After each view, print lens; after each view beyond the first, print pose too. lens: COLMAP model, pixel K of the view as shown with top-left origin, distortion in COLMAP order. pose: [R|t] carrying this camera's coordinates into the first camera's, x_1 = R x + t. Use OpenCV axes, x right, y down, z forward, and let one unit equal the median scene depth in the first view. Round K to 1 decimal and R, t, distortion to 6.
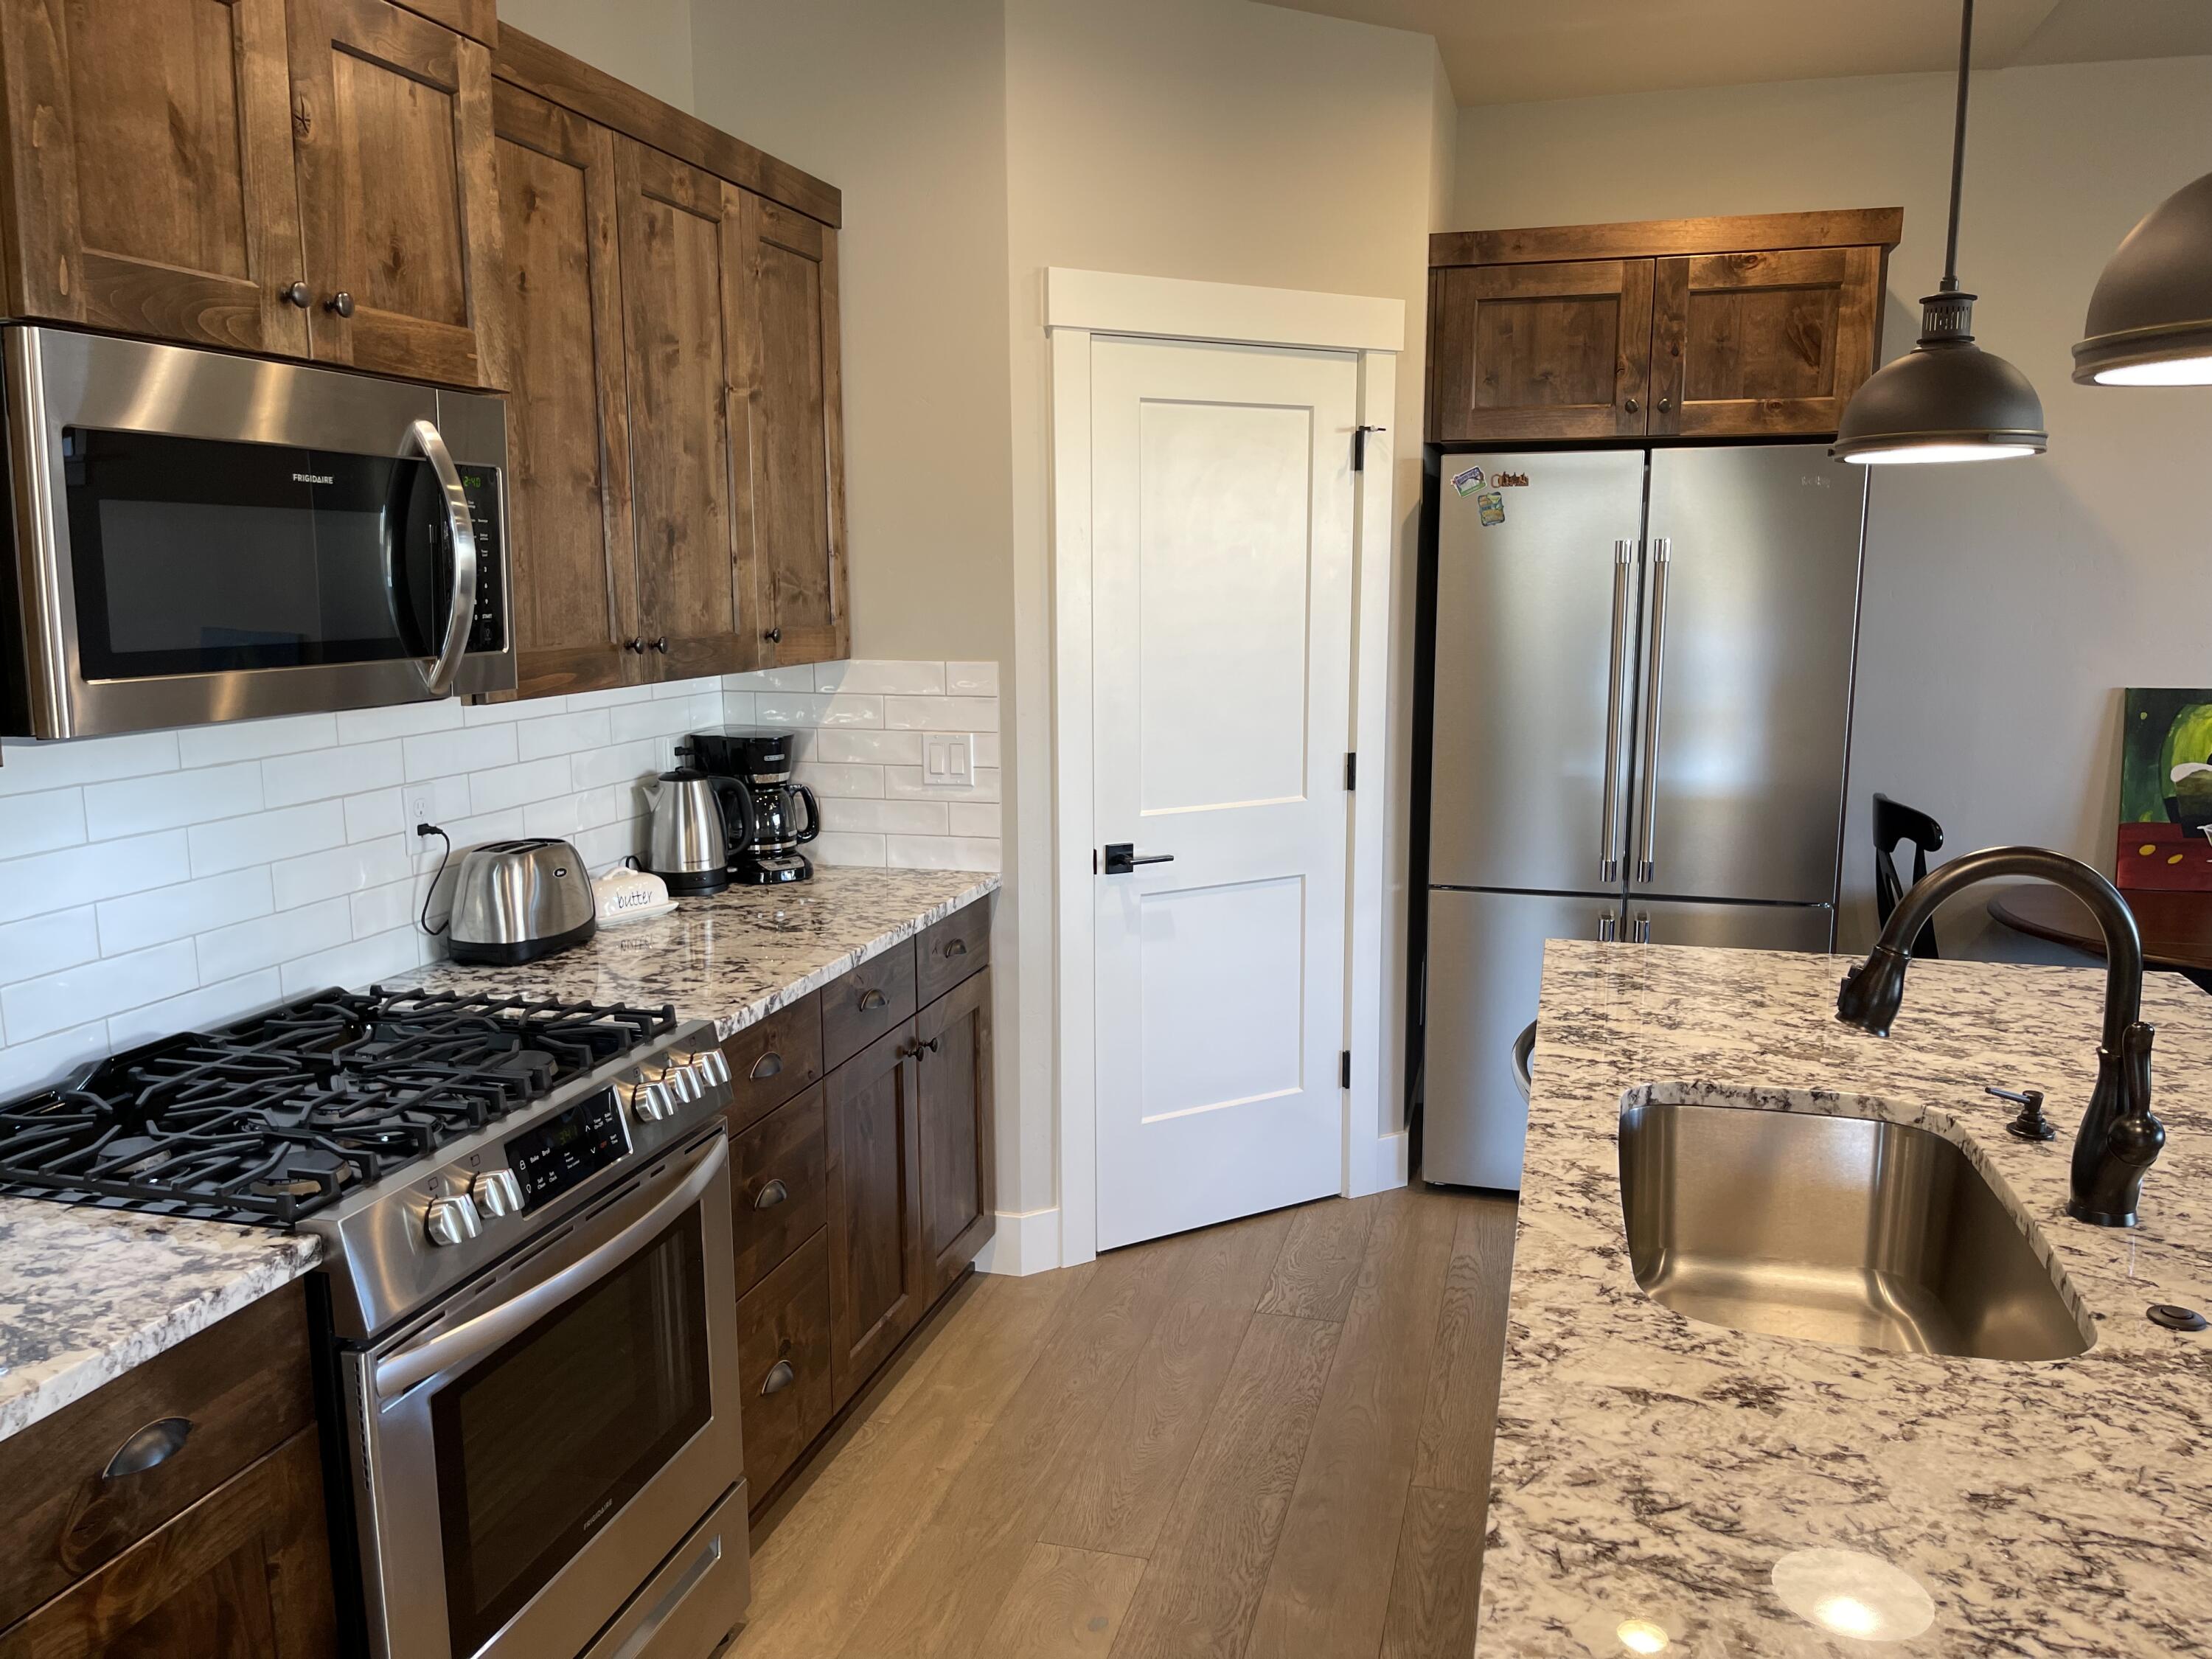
lens RADIAL K [[1666.2, 0, 1109.0], [0, 1666.2, 847.1], [0, 0, 1]] dist [0.060718, -0.088175]
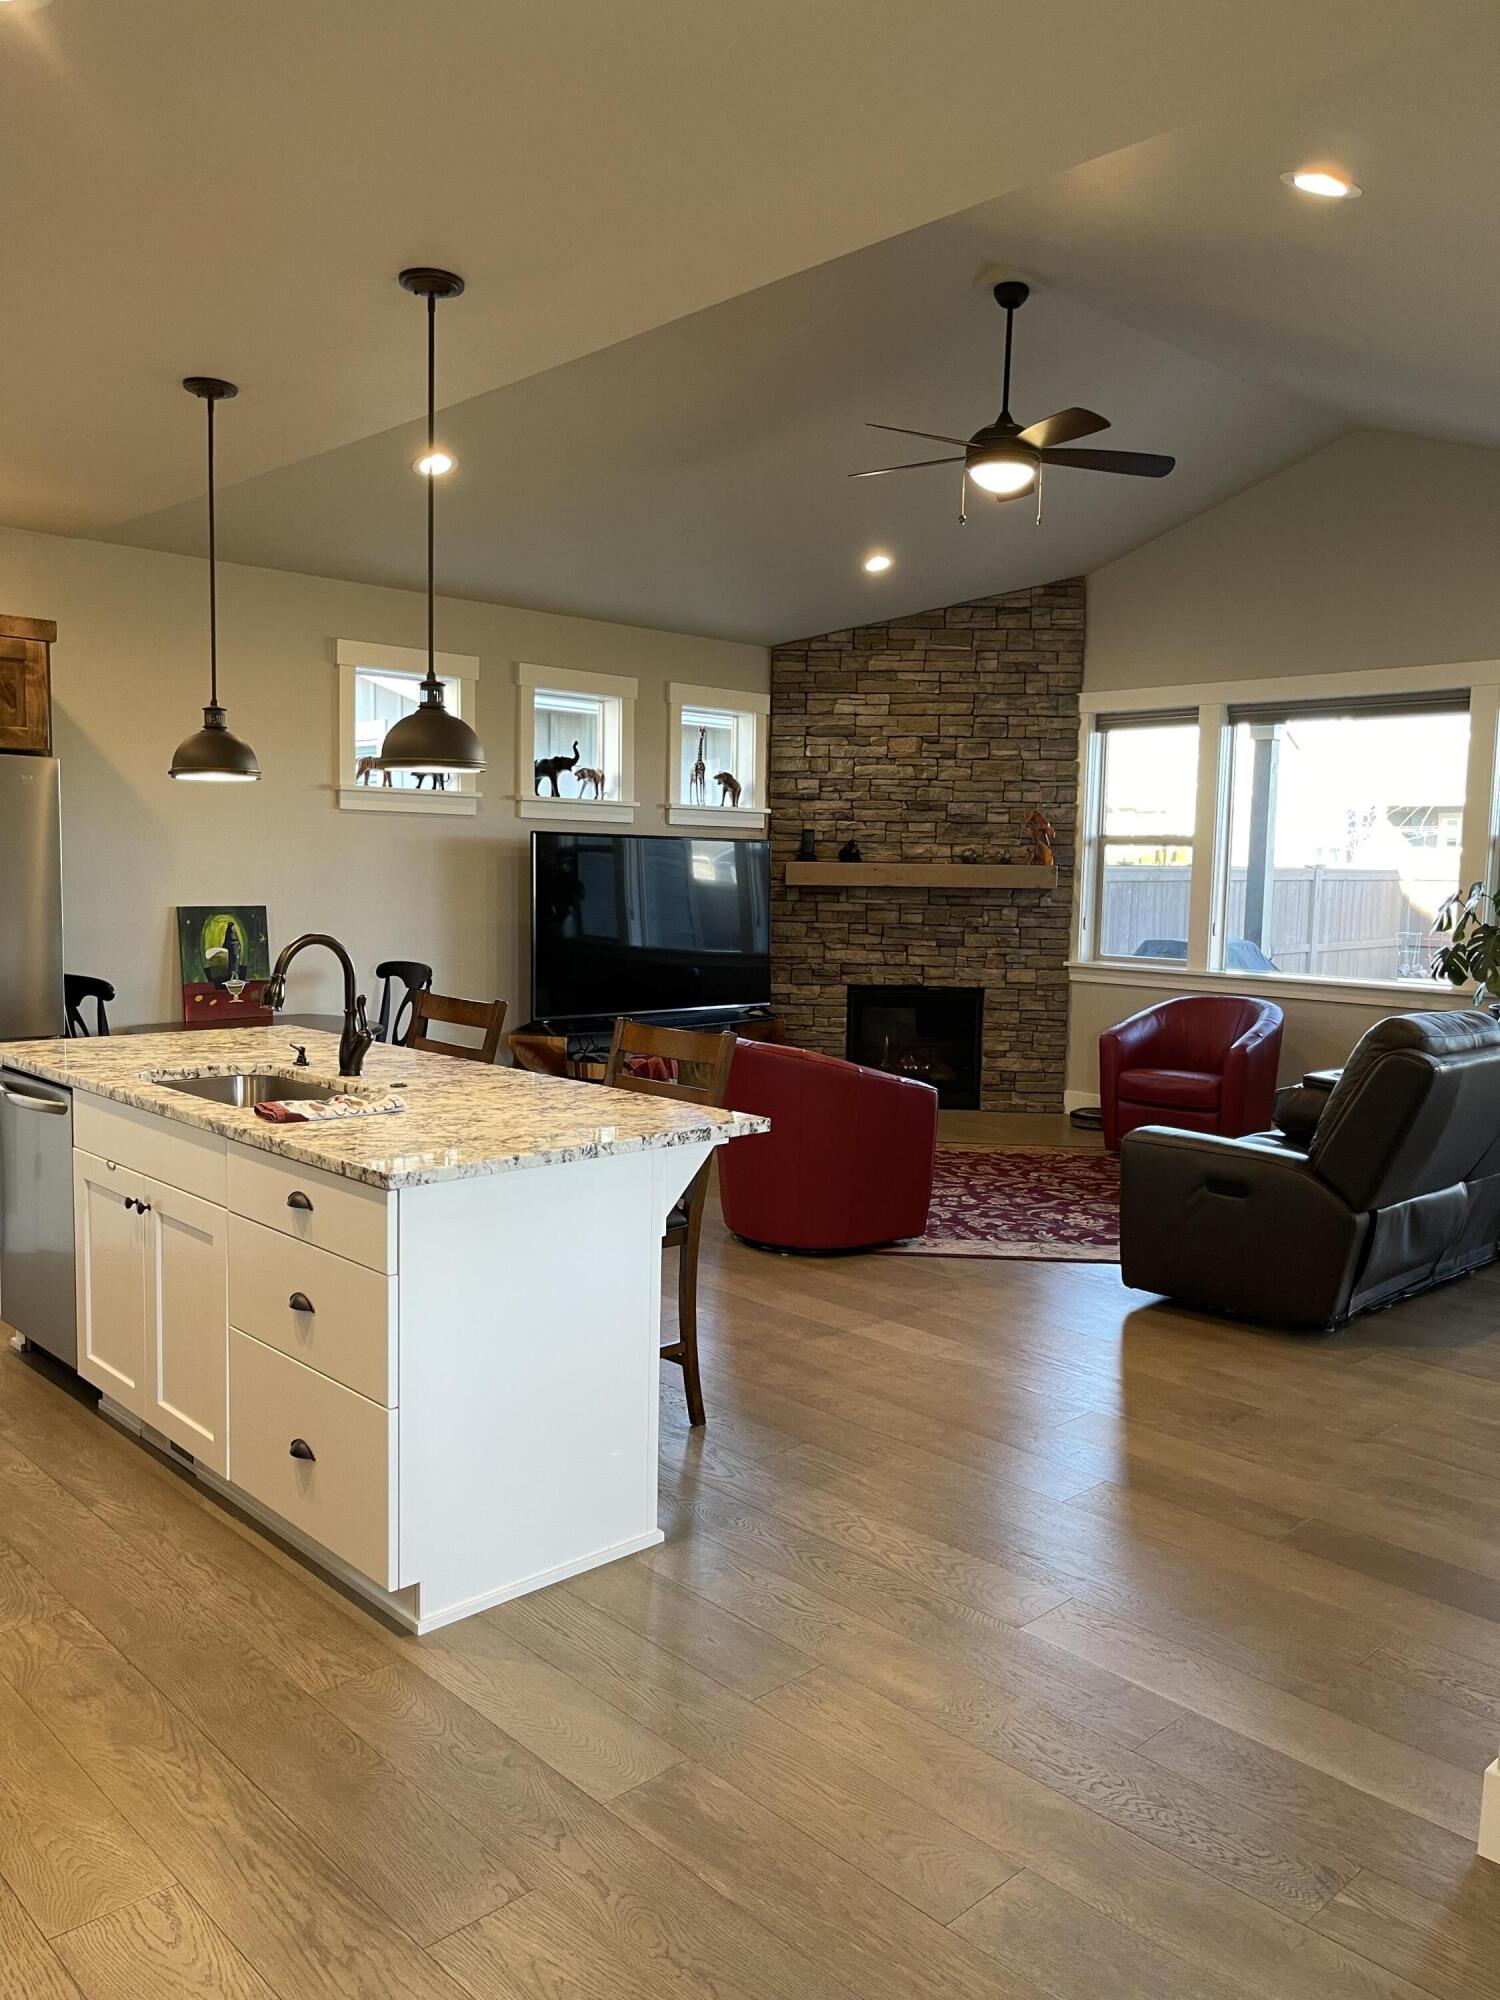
lens RADIAL K [[1499.5, 0, 746.6], [0, 1499.5, 1019.5], [0, 0, 1]] dist [0.081158, -0.116981]
pose [[0.512758, -0.074370, 0.855306, -0.753628], [0.120062, 0.992663, 0.014336, 0.118891], [-0.850097, 0.095339, 0.517925, -0.512906]]
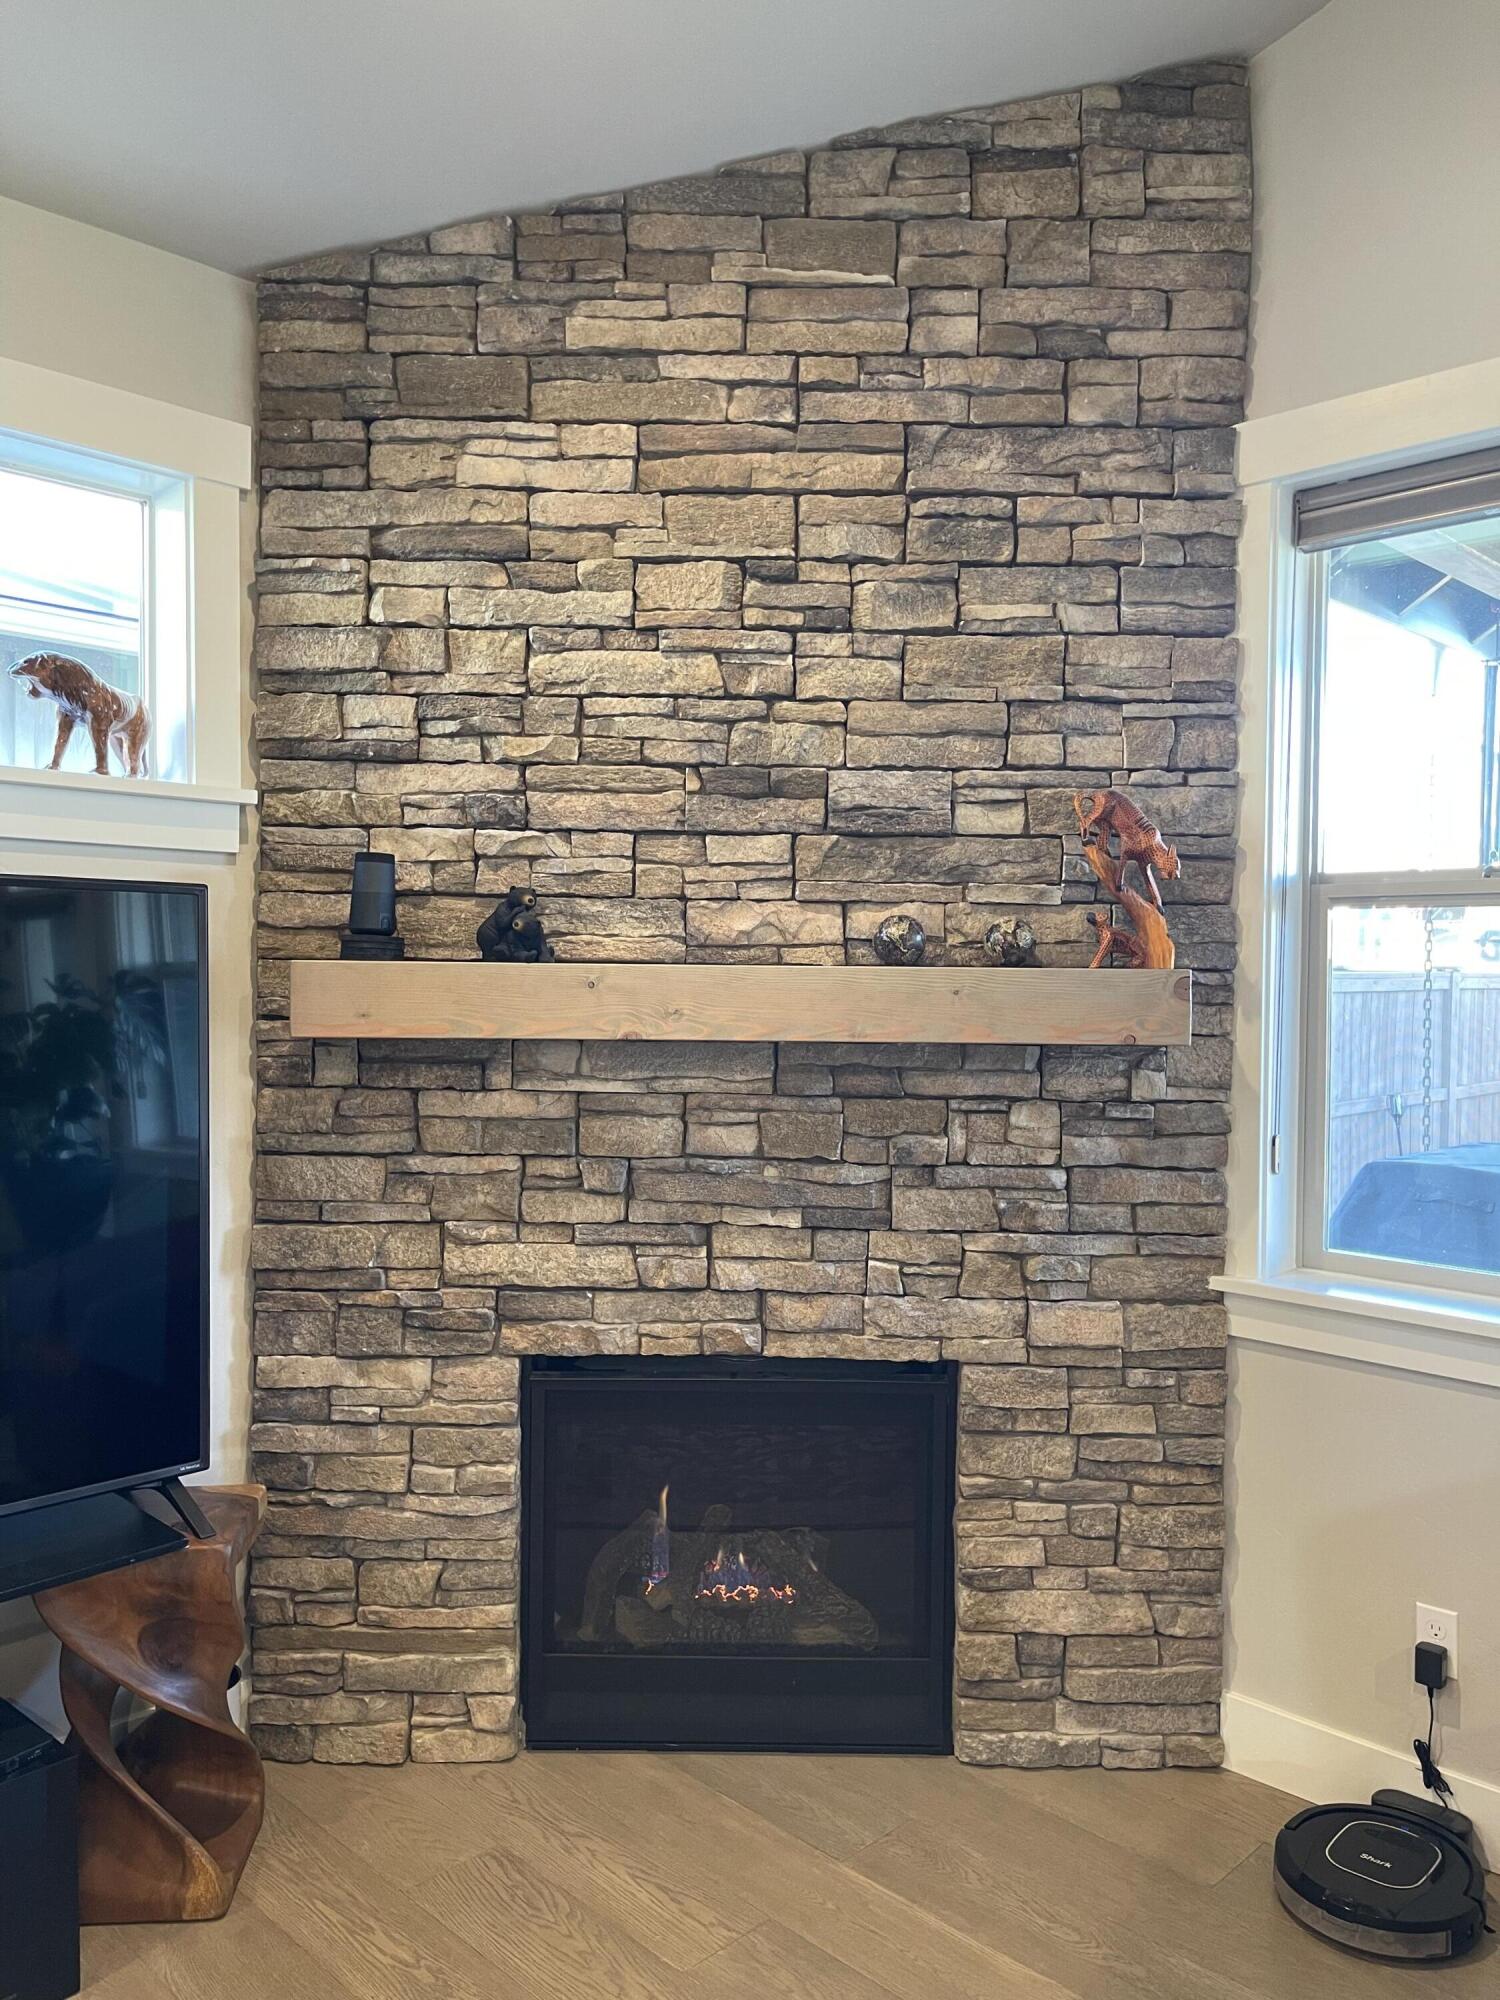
lens RADIAL K [[1532.7, 0, 776.6], [0, 1532.7, 1000.8], [0, 0, 1]] dist [0.071180, -0.101591]
pose [[0.486125, -0.006478, 0.873865, 1.595263], [0.128596, 0.989617, -0.064202, -0.048696], [-0.864376, 0.143586, 0.481911, 0.401163]]
